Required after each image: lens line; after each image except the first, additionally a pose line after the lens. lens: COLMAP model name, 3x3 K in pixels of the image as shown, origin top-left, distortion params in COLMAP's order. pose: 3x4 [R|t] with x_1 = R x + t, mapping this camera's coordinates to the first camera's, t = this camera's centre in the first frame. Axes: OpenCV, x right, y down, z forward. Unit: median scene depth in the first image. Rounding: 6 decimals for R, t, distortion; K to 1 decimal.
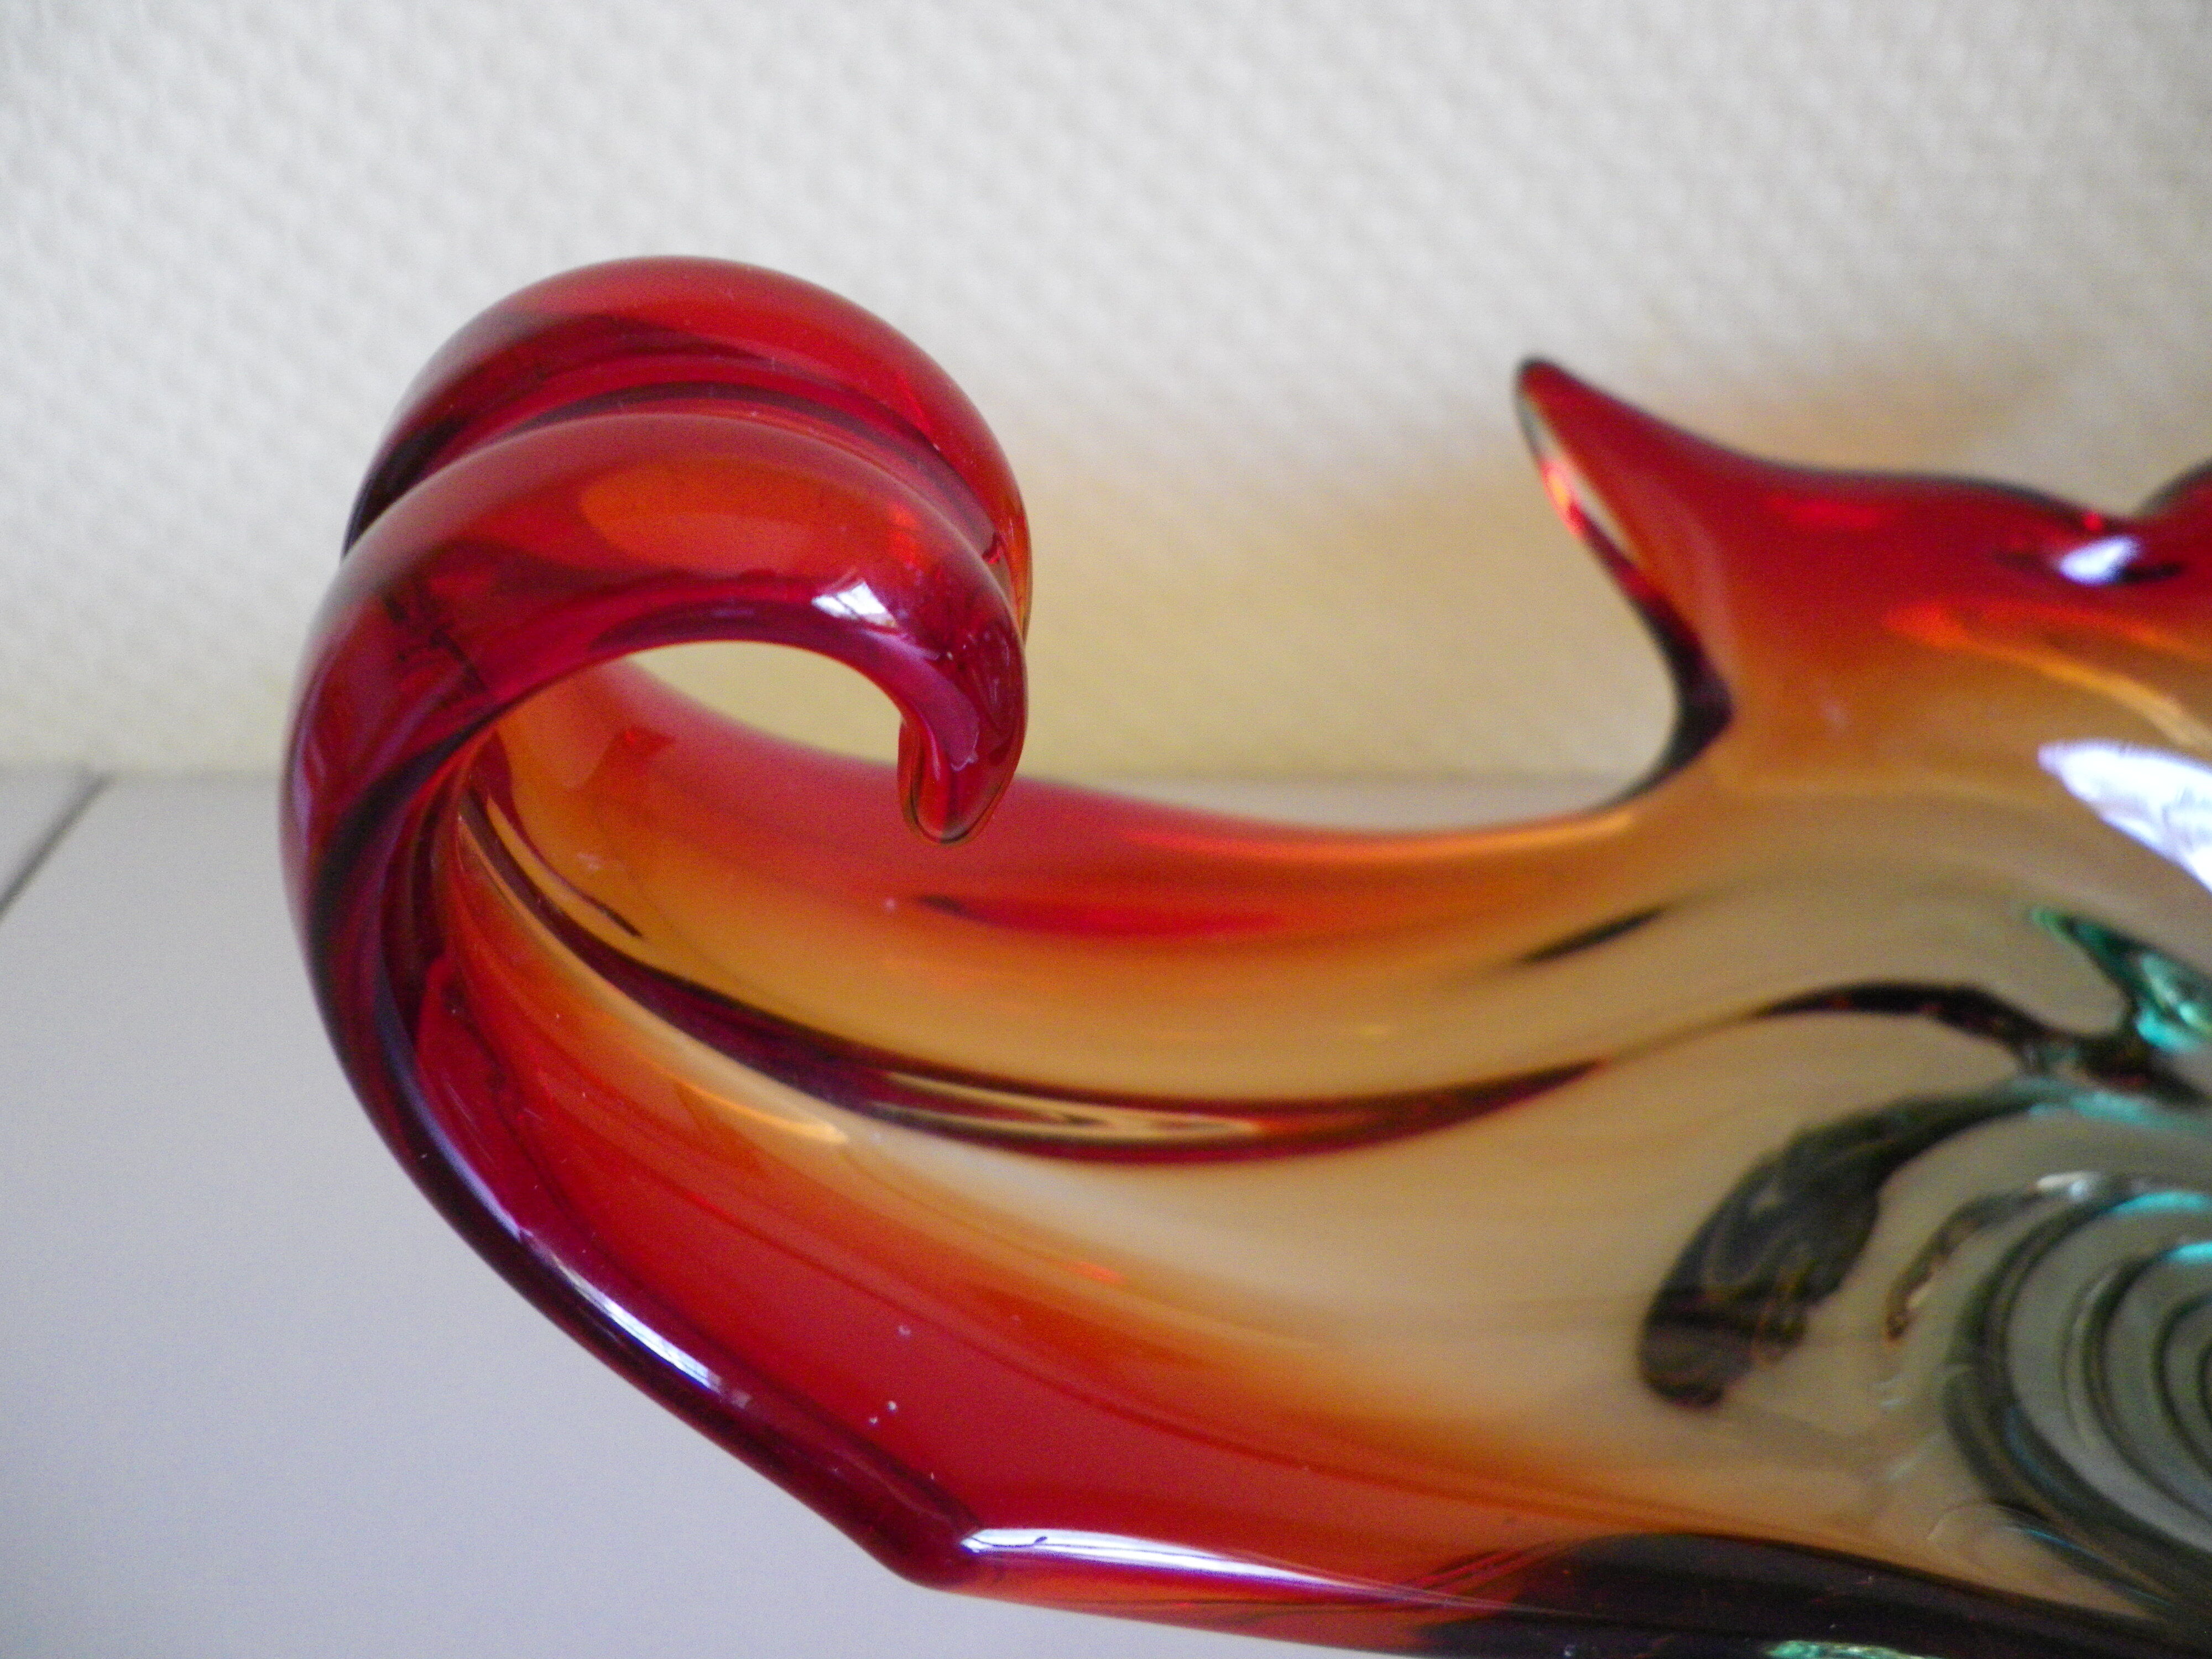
lens RADIAL K [[1690.1, 0, 1113.3], [0, 1690.1, 821.7], [0, 0, 1]] dist [0.000964, -0.006485]
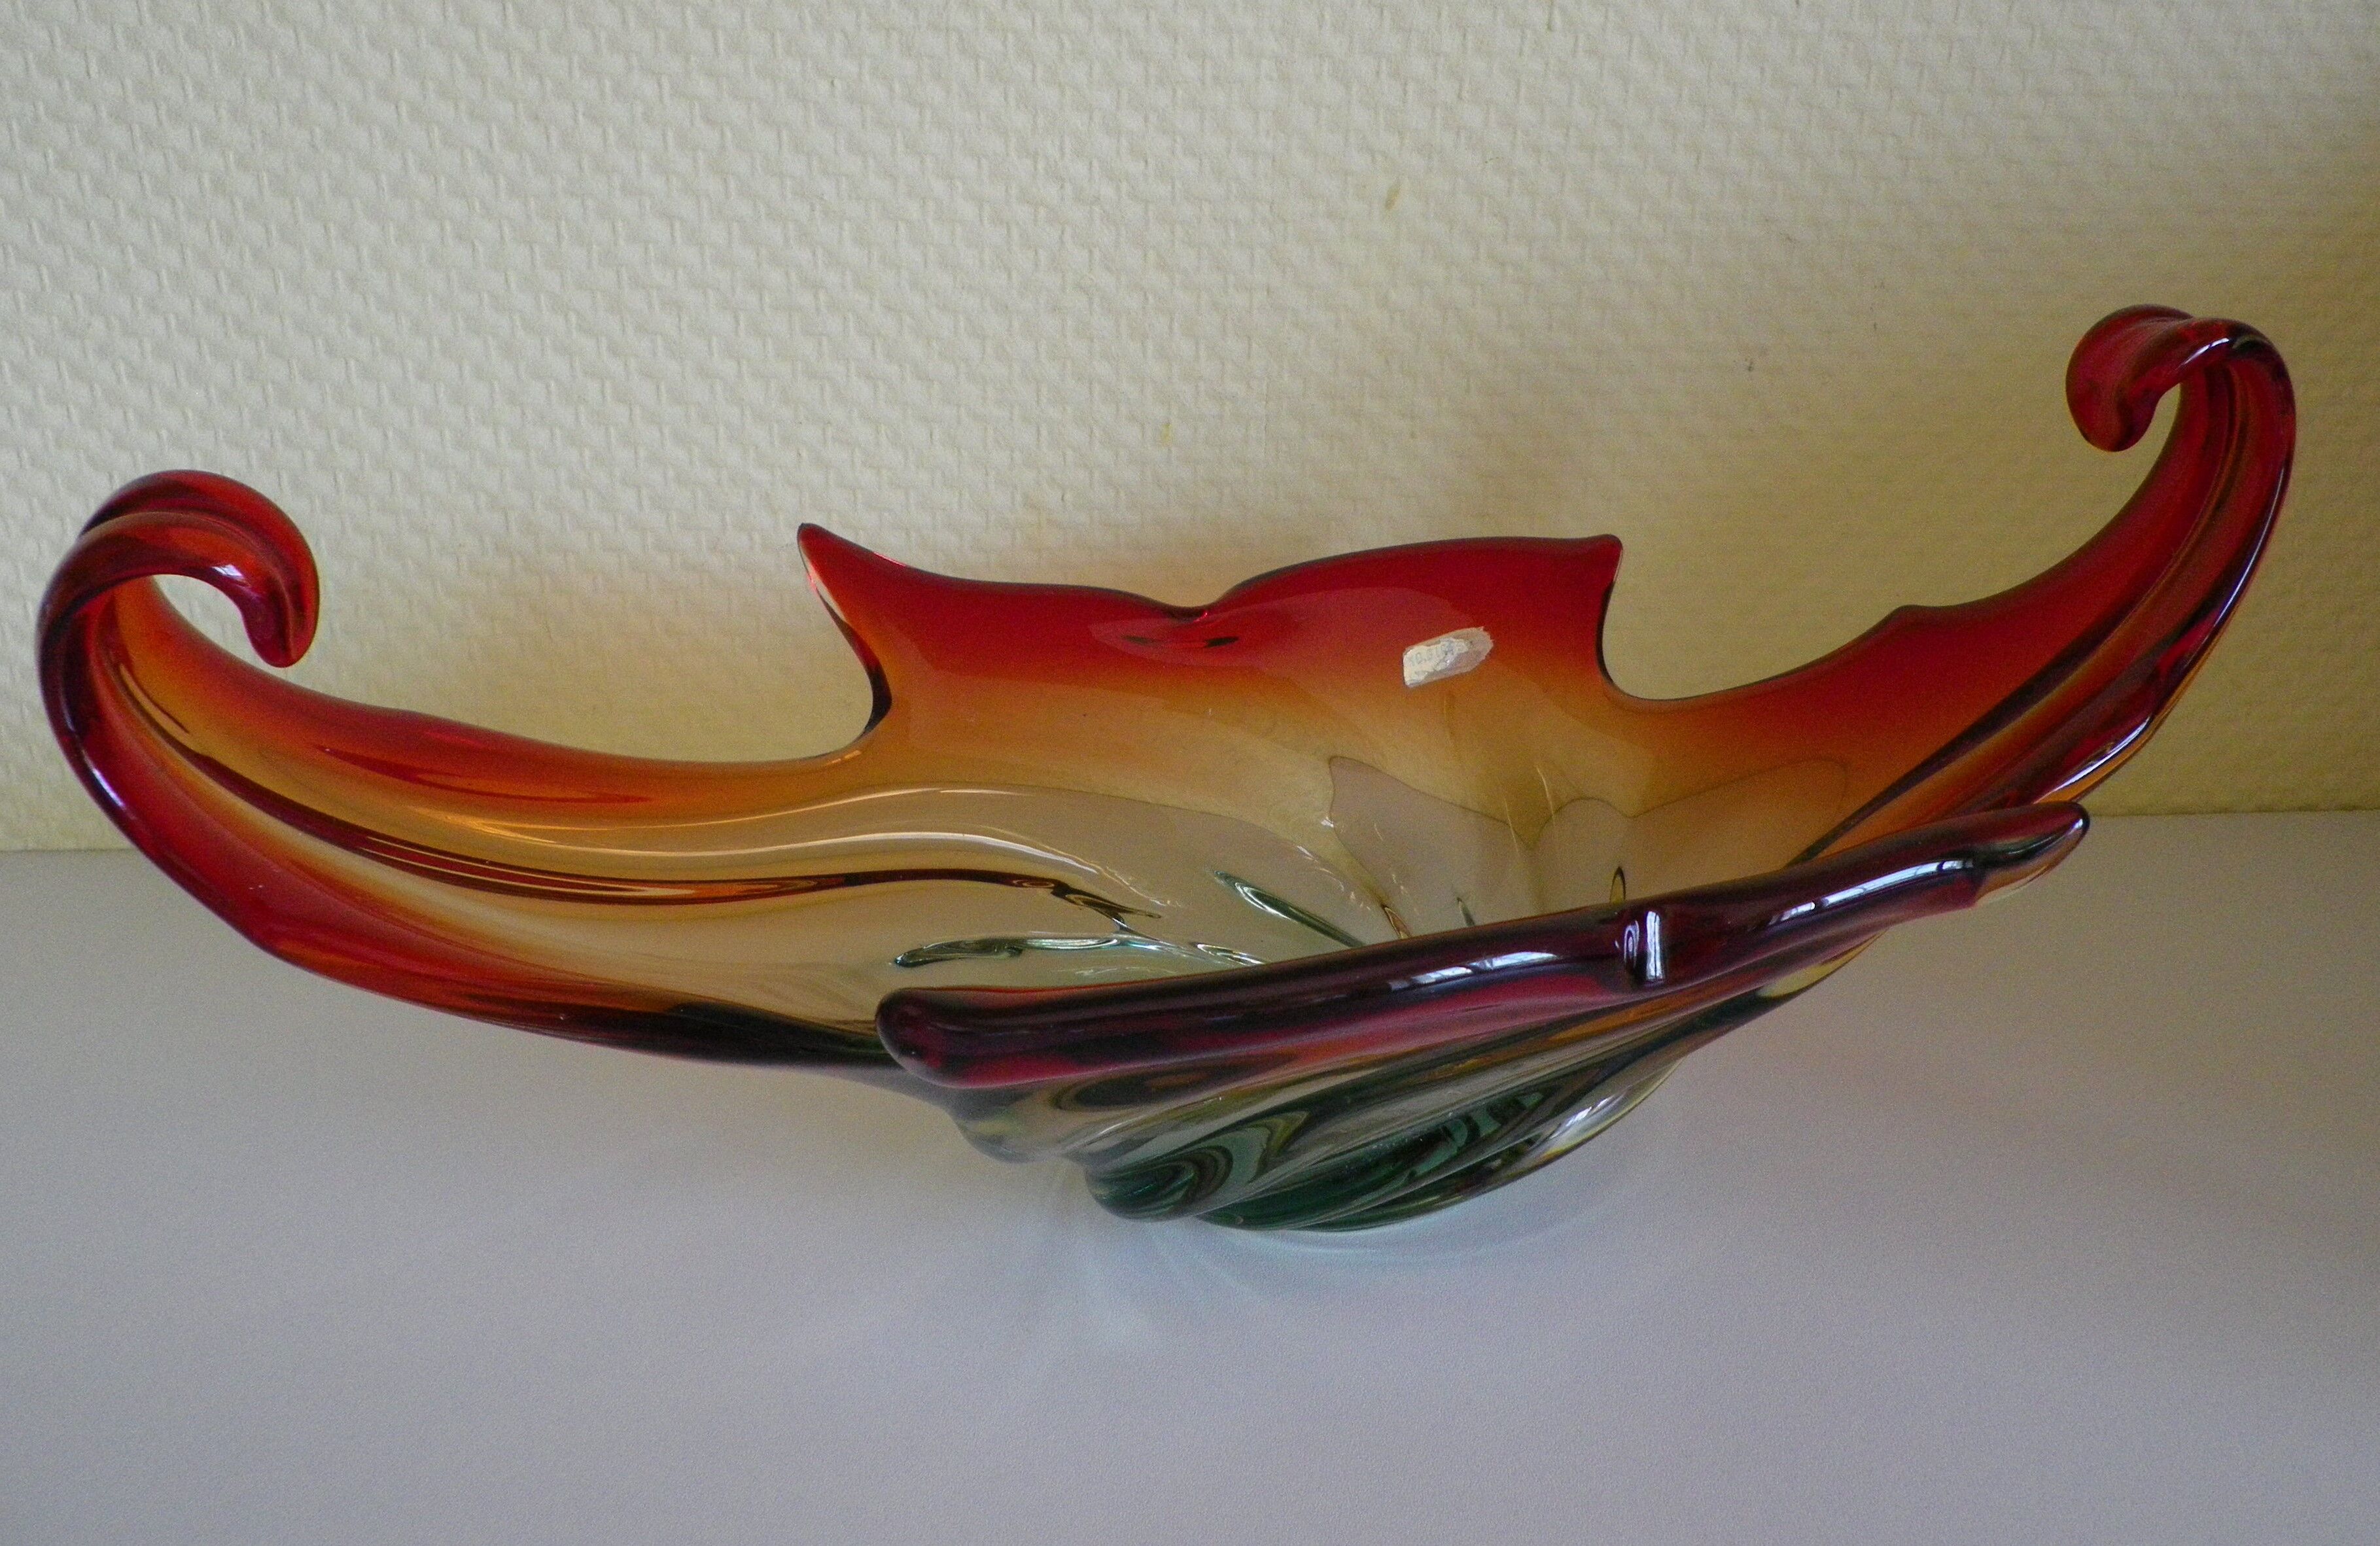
lens RADIAL K [[2022.4, 0, 1233.7], [0, 2022.4, 751.6], [0, 0, 1]] dist [-0.006918, 0.010275]
pose [[0.999231, -0.027136, 0.028297, 0.484905], [0.032373, 0.978204, -0.205107, 0.318833], [-0.022114, 0.205865, 0.978330, -0.801186]]
